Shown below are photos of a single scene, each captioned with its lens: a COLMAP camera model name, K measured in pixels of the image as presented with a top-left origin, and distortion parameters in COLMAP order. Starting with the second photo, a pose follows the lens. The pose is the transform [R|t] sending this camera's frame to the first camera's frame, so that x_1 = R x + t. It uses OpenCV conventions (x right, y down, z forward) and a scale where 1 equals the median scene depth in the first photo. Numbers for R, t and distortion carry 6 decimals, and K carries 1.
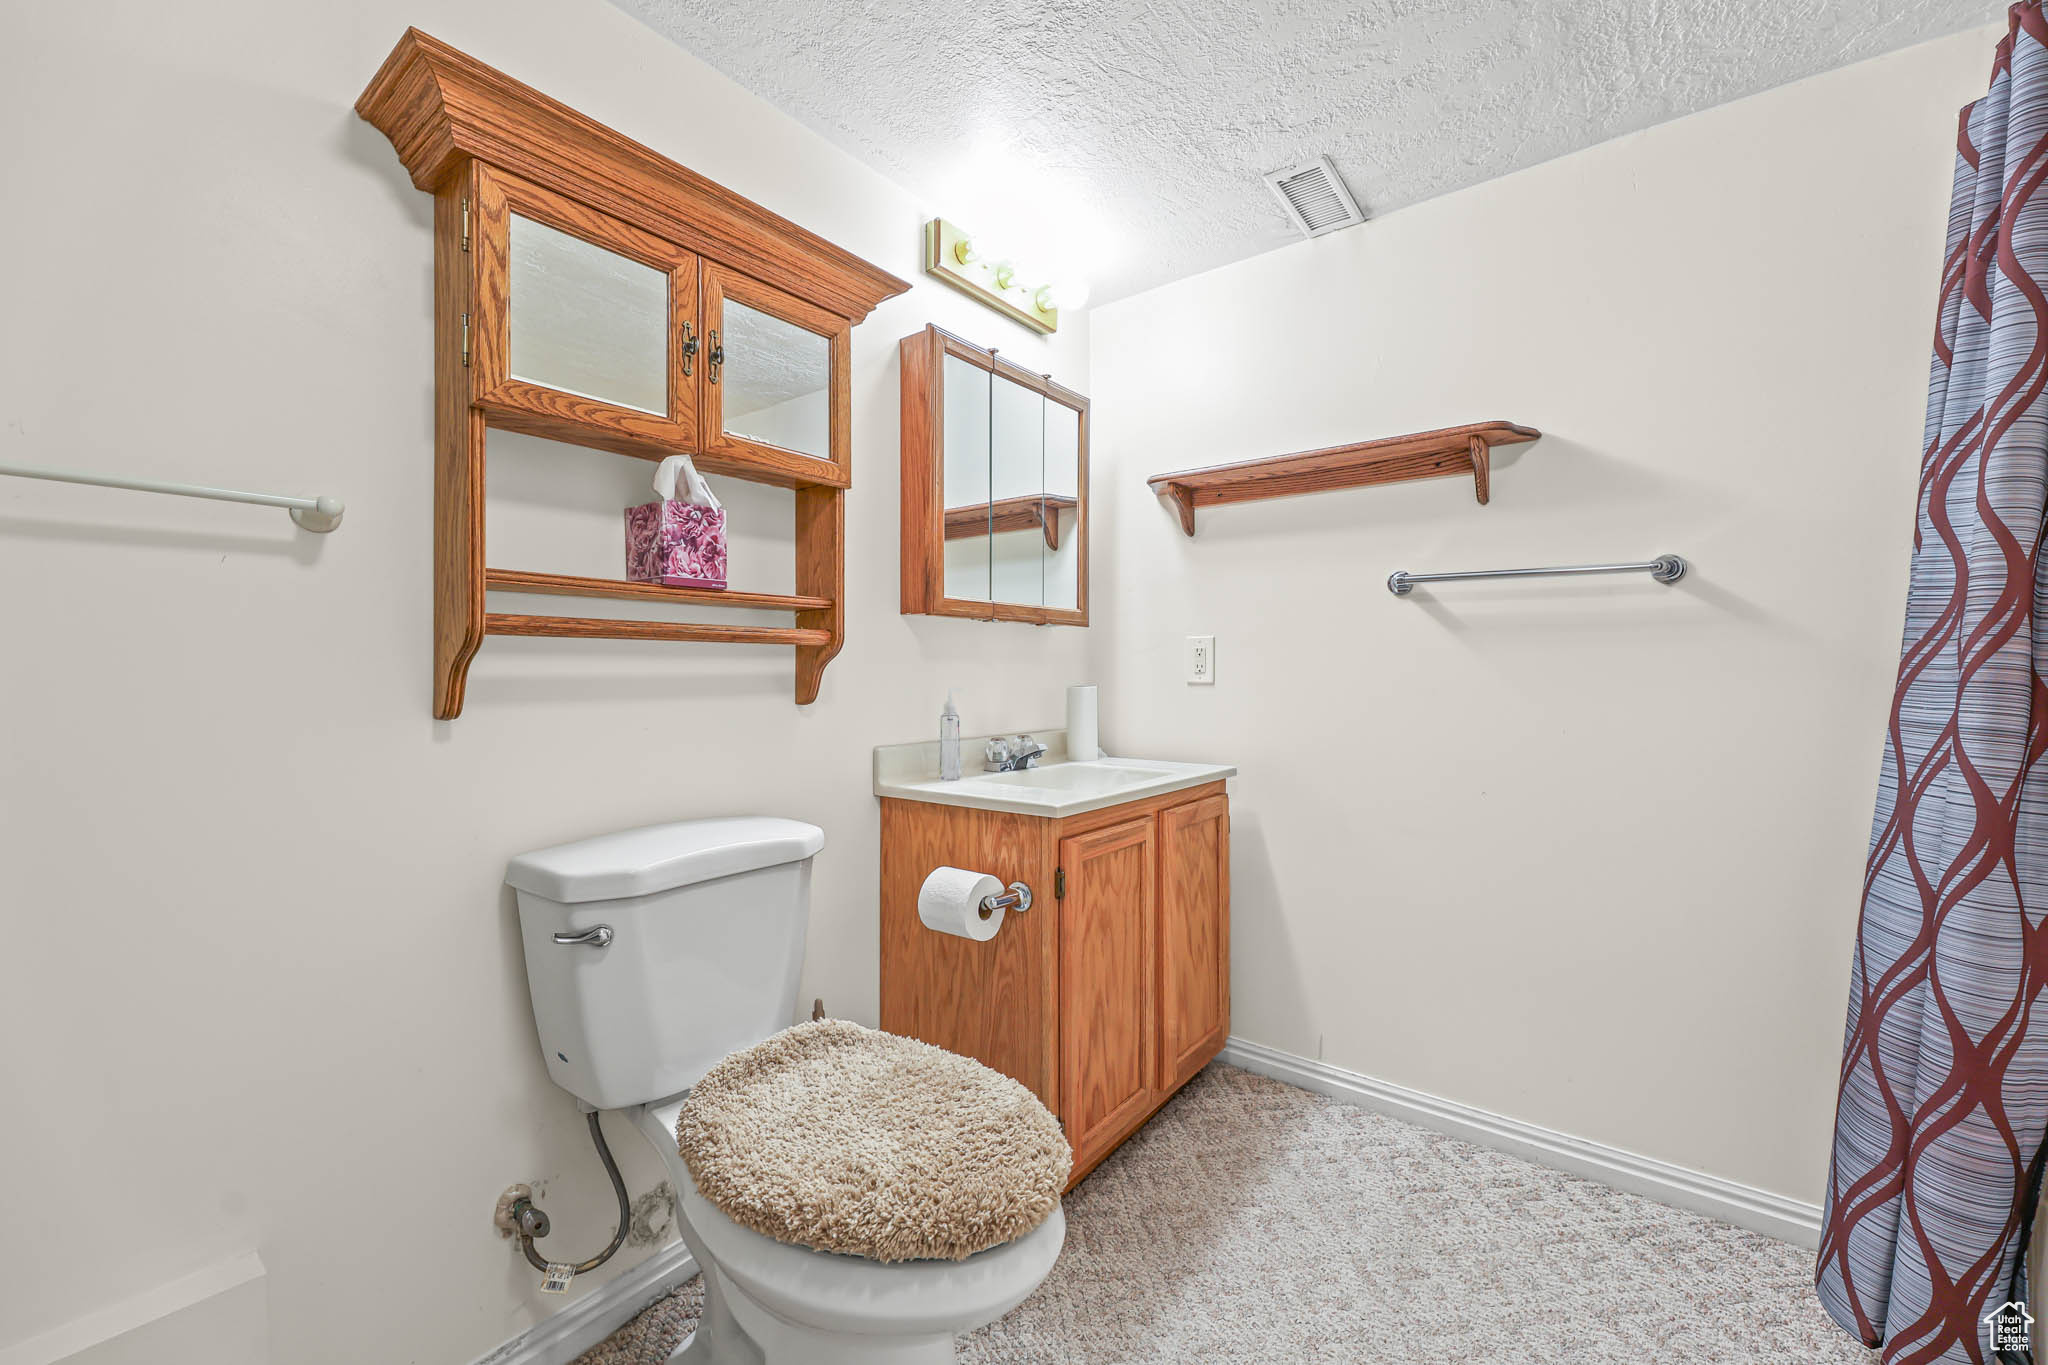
lens RADIAL K [[815.5, 0, 1026.5], [0, 815.5, 674.7], [0, 0, 1]] dist [0.000033, -0.000874]
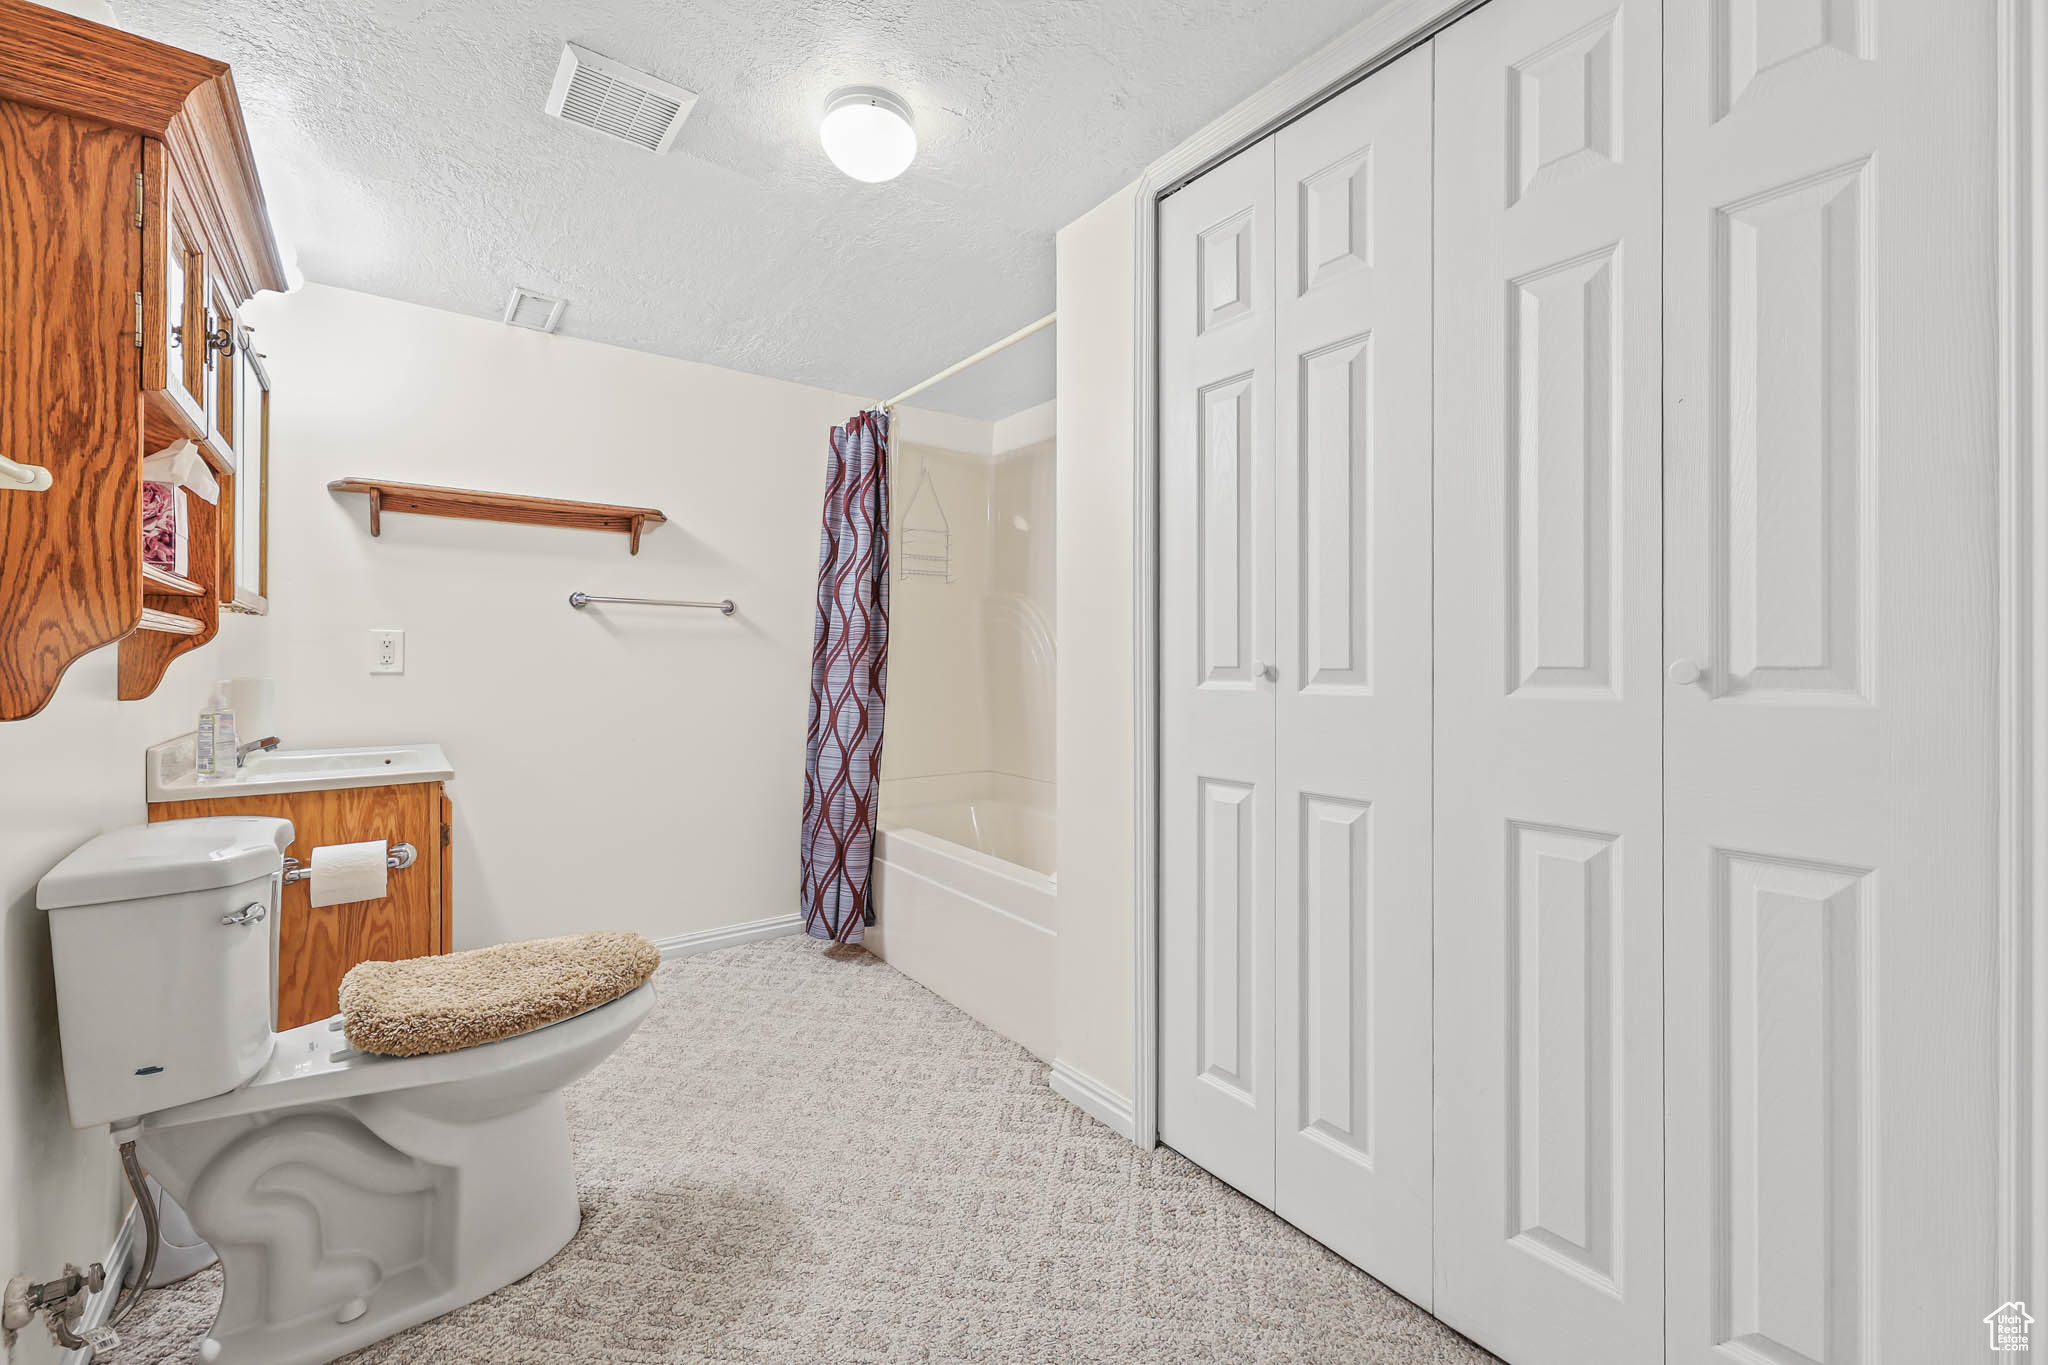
lens RADIAL K [[844.1, 0, 1028.2], [0, 844.1, 655.0], [0, 0, 1]] dist [-0.000364, -0.000169]
pose [[0.266172, 0.007064, 0.963900, -0.925810], [0.006138, 0.999940, -0.009023, 0.002428], [-0.963906, 0.008318, 0.266113, -0.183173]]
